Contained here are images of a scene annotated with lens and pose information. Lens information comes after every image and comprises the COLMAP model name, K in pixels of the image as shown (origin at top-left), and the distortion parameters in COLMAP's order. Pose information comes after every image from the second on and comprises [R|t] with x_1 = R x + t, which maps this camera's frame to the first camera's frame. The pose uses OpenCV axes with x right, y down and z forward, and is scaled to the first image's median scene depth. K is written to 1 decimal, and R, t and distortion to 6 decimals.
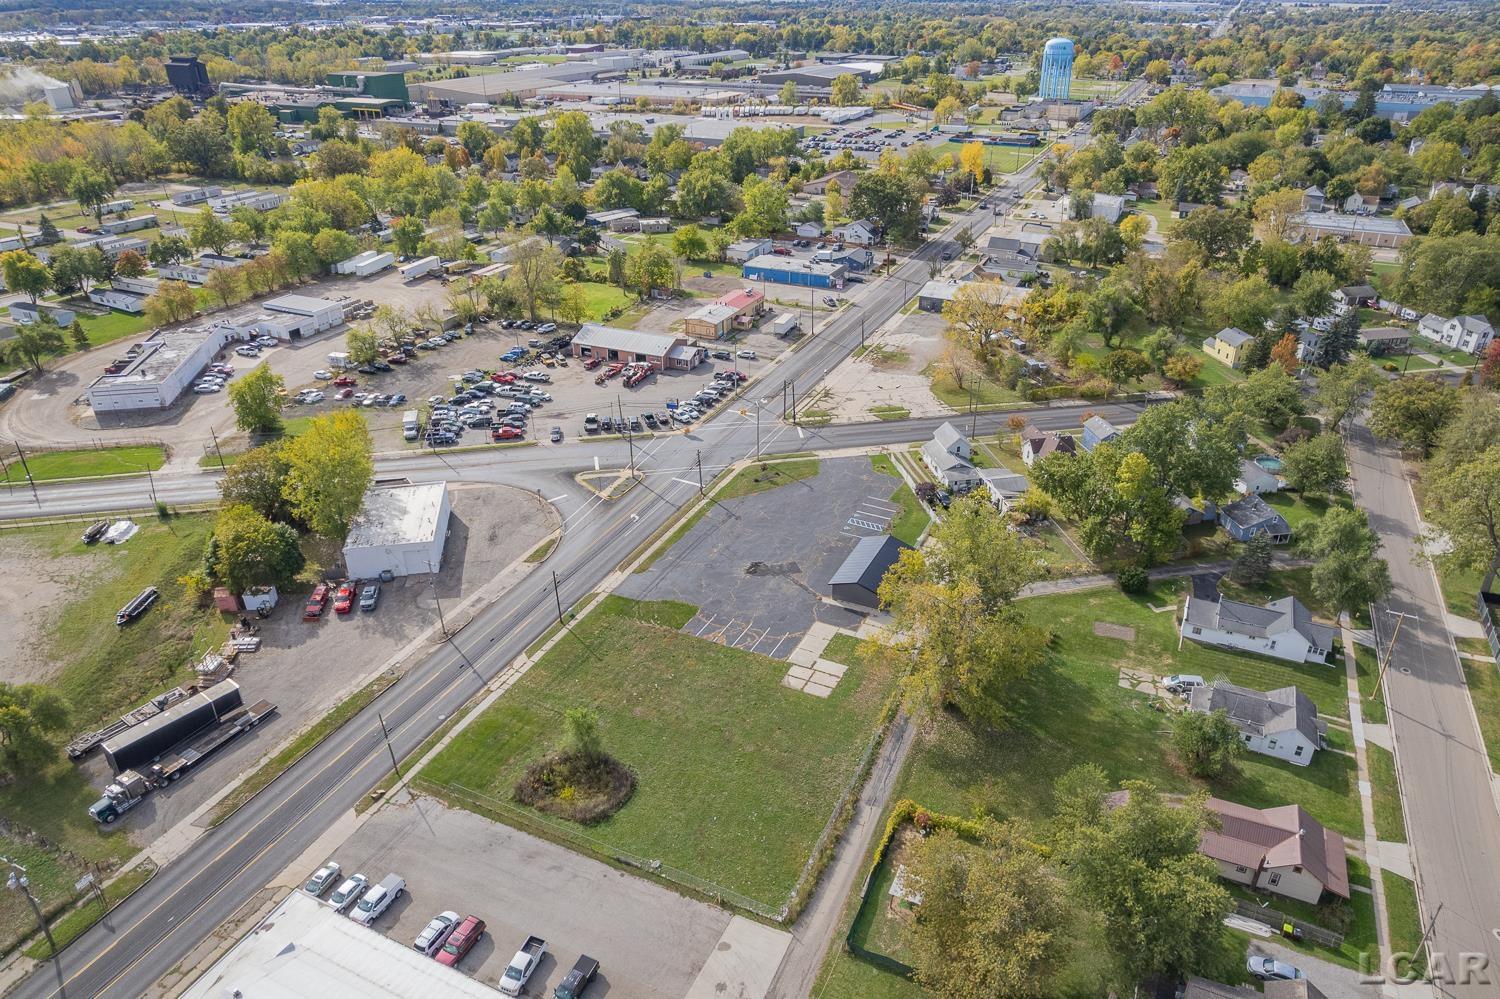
lens RADIAL K [[980.2, 0, 771.8], [0, 980.2, 499.1], [0, 0, 1]] dist [-0.075594, 0.071212]
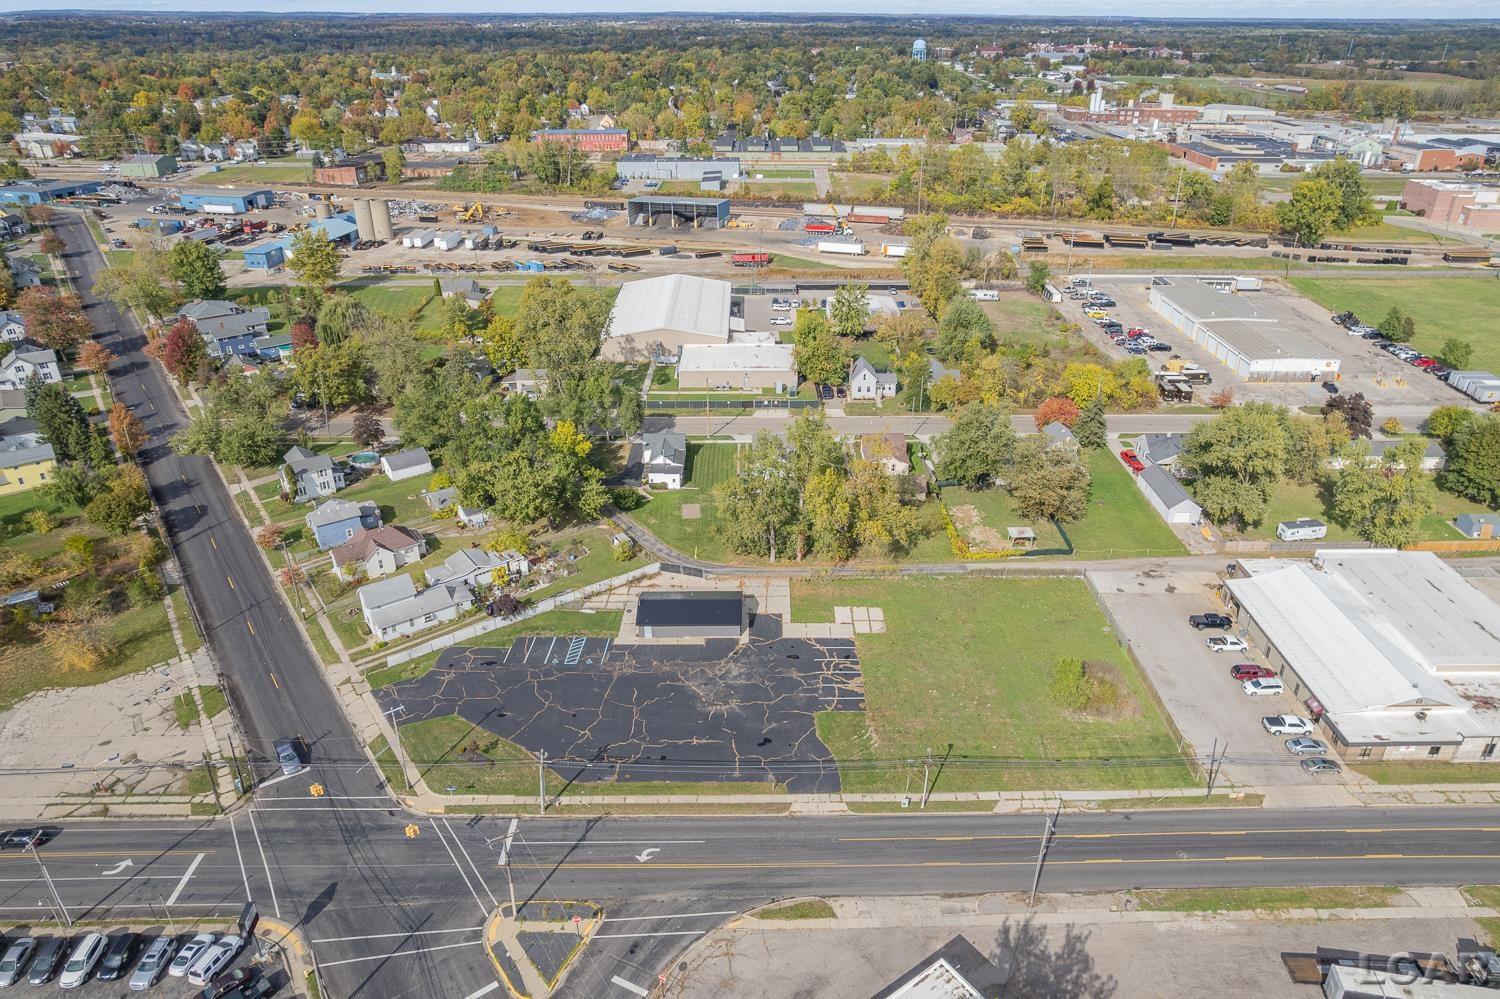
lens RADIAL K [[980.2, 0, 771.8], [0, 980.2, 499.1], [0, 0, 1]] dist [-0.075594, 0.071212]
pose [[-0.429770, -0.412041, 0.803443, -0.496441], [0.423200, 0.694104, 0.582341, -0.400776], [-0.797621, 0.590289, -0.123929, 0.747030]]
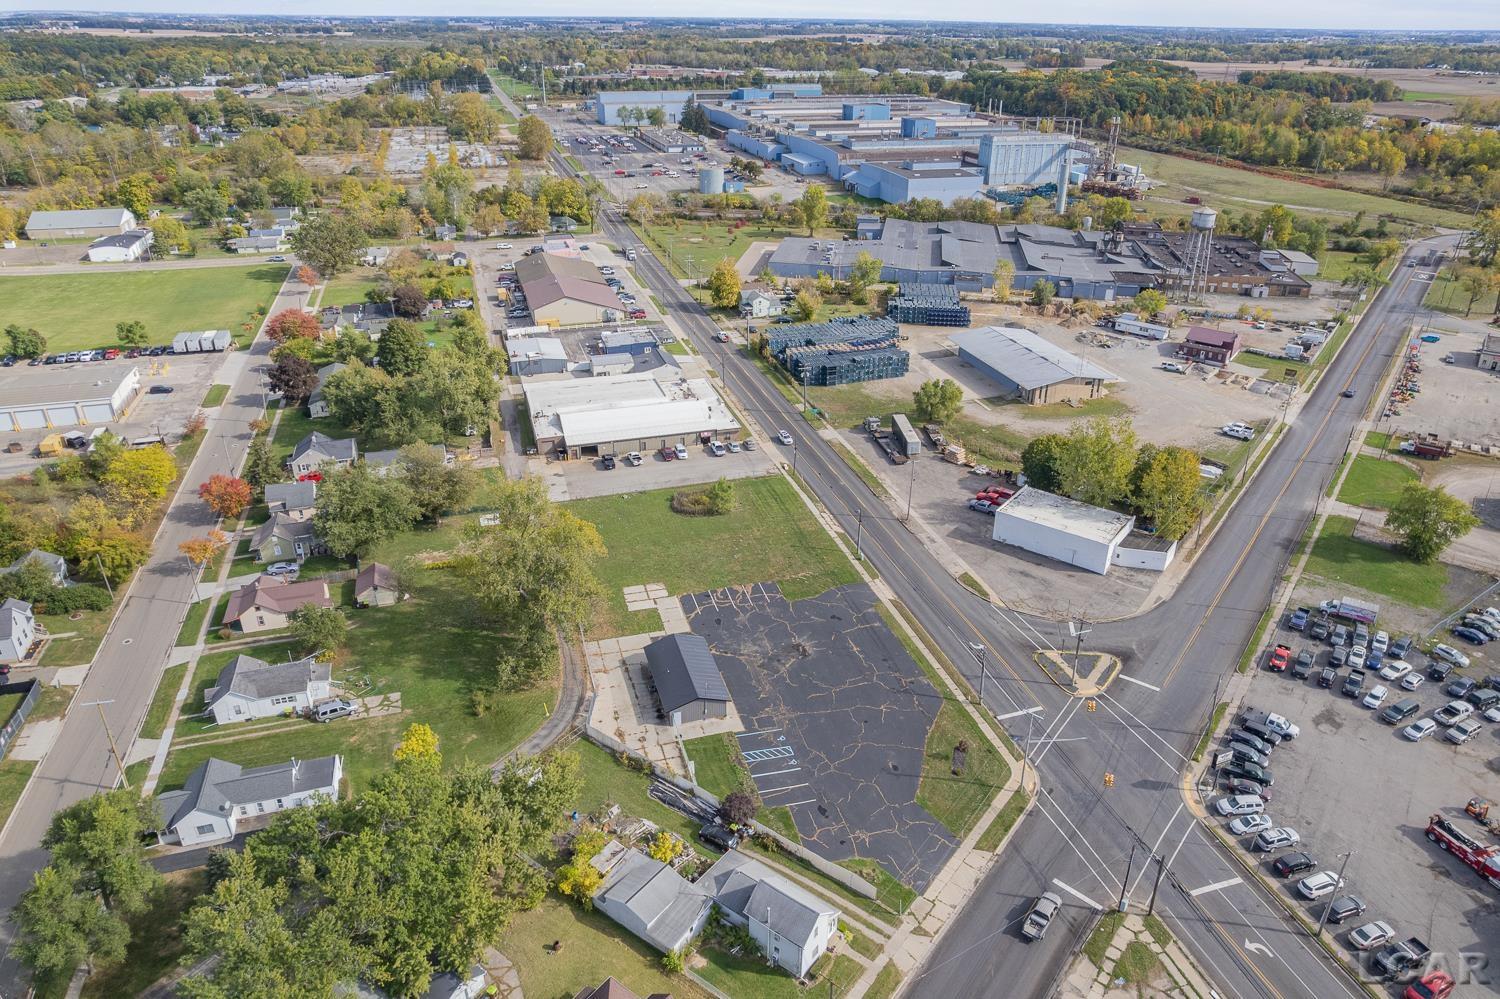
lens RADIAL K [[980.2, 0, 771.8], [0, 980.2, 499.1], [0, 0, 1]] dist [-0.075594, 0.071212]
pose [[-0.739470, 0.291809, -0.606656, 0.410017], [-0.330536, 0.627674, 0.704820, -0.521343], [0.586455, 0.721715, -0.367693, 0.949753]]
